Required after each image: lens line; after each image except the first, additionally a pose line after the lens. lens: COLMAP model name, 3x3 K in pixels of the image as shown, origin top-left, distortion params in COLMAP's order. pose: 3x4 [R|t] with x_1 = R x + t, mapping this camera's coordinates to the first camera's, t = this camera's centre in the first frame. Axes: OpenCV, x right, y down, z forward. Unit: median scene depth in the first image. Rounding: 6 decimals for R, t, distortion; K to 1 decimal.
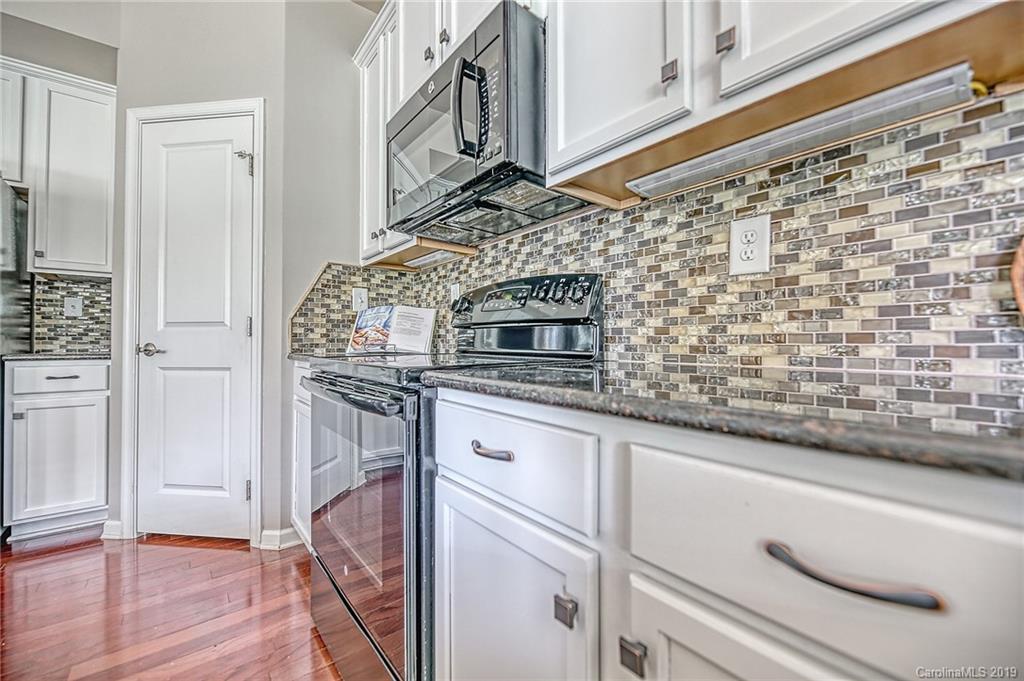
lens RADIAL K [[411.0, 0, 510.2], [0, 411.0, 338.5], [0, 0, 1]] dist [0.003590, -0.004524]
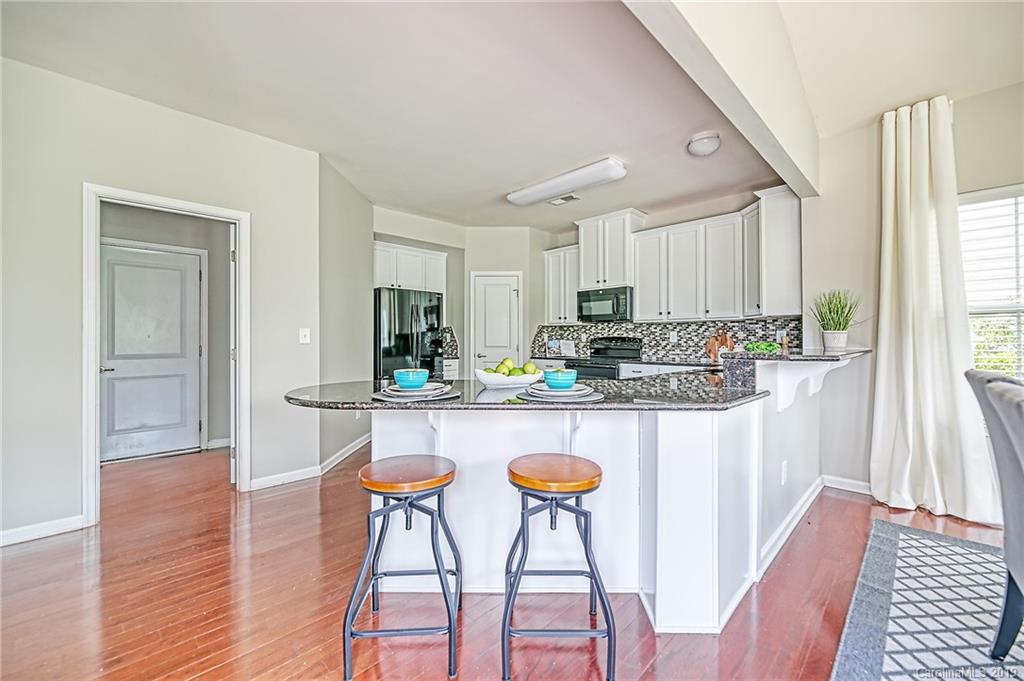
lens RADIAL K [[411.0, 0, 510.2], [0, 411.0, 338.5], [0, 0, 1]] dist [0.003590, -0.004524]
pose [[0.994213, 0.000598, 0.107422, -1.564081], [-0.001075, 0.999990, 0.004380, -0.169281], [-0.107418, -0.004470, 0.994204, -3.043809]]
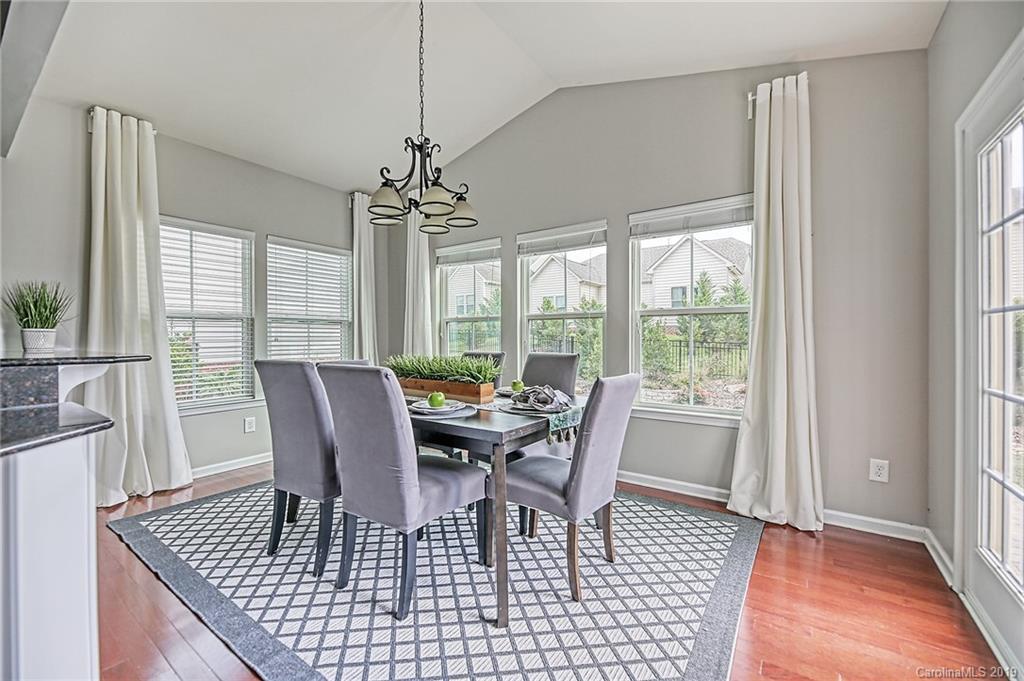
lens RADIAL K [[411.0, 0, 510.2], [0, 411.0, 338.5], [0, 0, 1]] dist [0.003590, -0.004524]
pose [[-0.277171, -0.000924, 0.960820, -2.001542], [-0.004001, 0.999992, -0.000193, -0.166594], [-0.960812, -0.003898, -0.277172, -2.528261]]
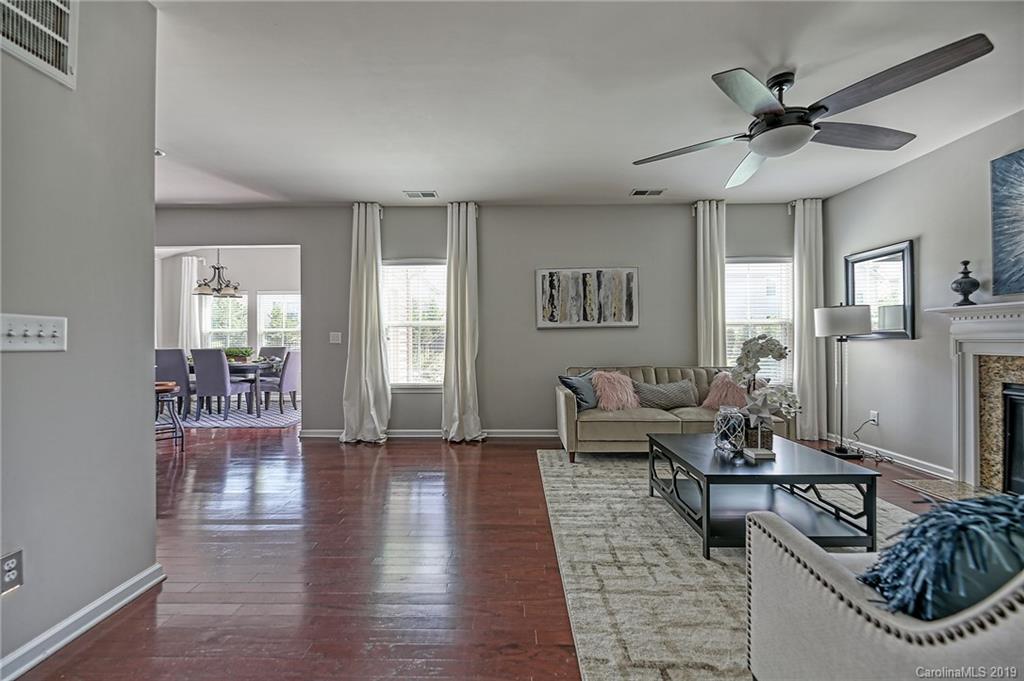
lens RADIAL K [[411.0, 0, 510.2], [0, 411.0, 338.5], [0, 0, 1]] dist [0.003590, -0.004524]
pose [[-0.772412, 0.006888, 0.635084, -6.096431], [0.001016, 0.999953, -0.009609, -0.143985], [-0.635121, -0.006778, -0.772383, -1.007338]]
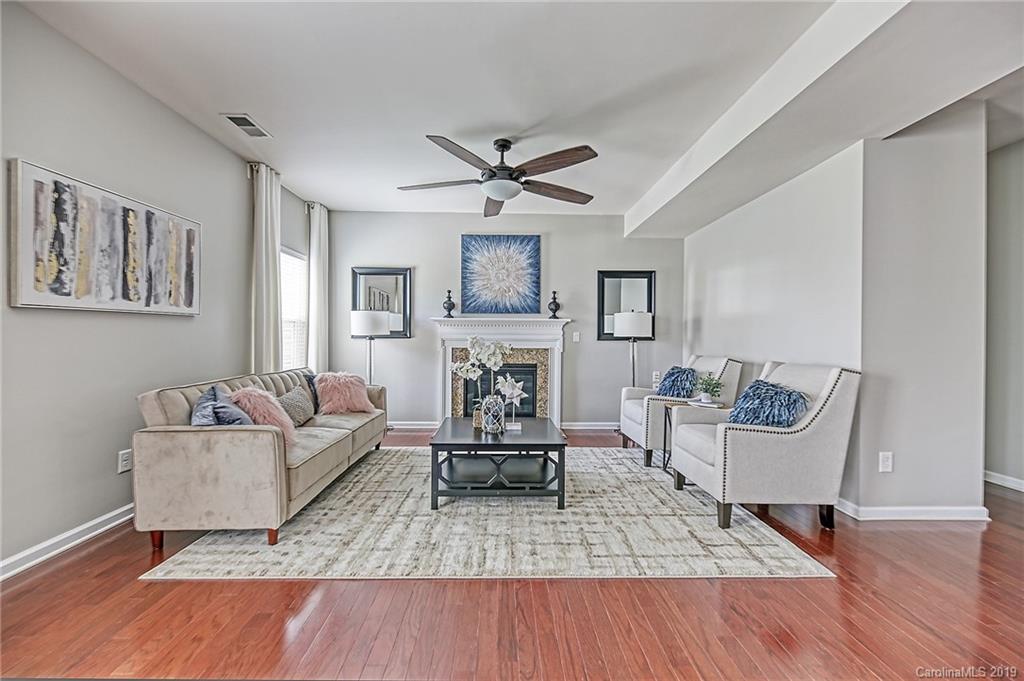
lens RADIAL K [[416.5, 0, 510.5], [0, 416.5, 338.8], [0, 0, 1]] dist [0.002711, -0.004663]
pose [[-0.608383, -0.001068, -0.793643, -3.746005], [-0.002390, 0.999997, 0.000487, -0.160257], [0.793640, 0.002193, -0.608384, -1.702496]]
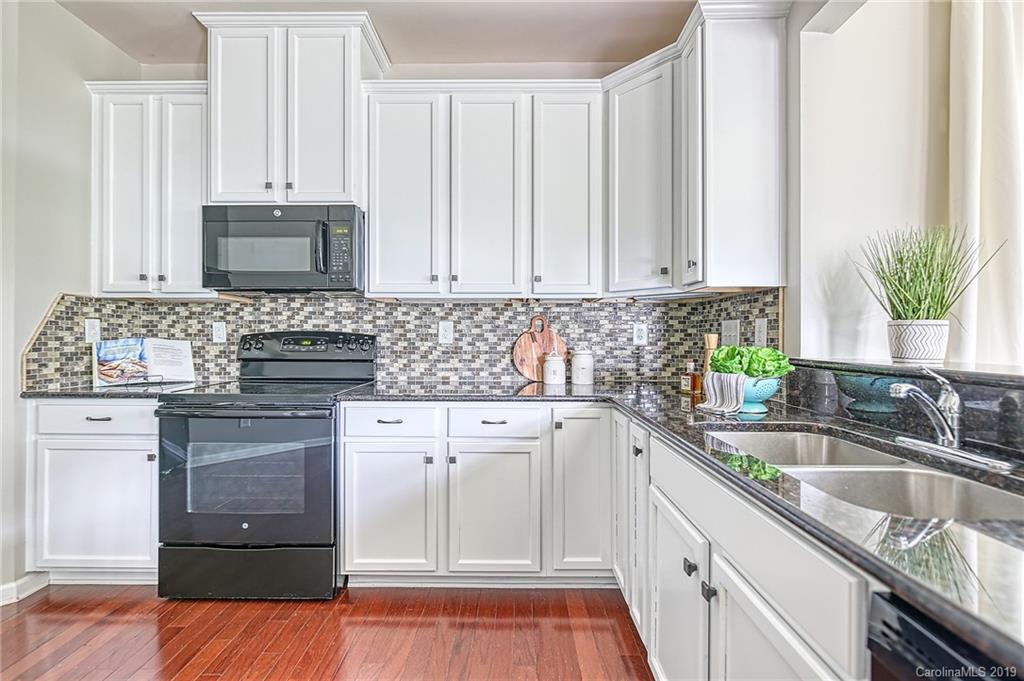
lens RADIAL K [[447.3, 0, 511.9], [0, 447.3, 337.6], [0, 0, 1]] dist [-0.003666, -0.000394]
pose [[0.629411, 0.002615, 0.777068, -0.966789], [-0.009157, 0.999950, 0.004052, -0.157370], [-0.777019, -0.009666, 0.629403, -0.773588]]
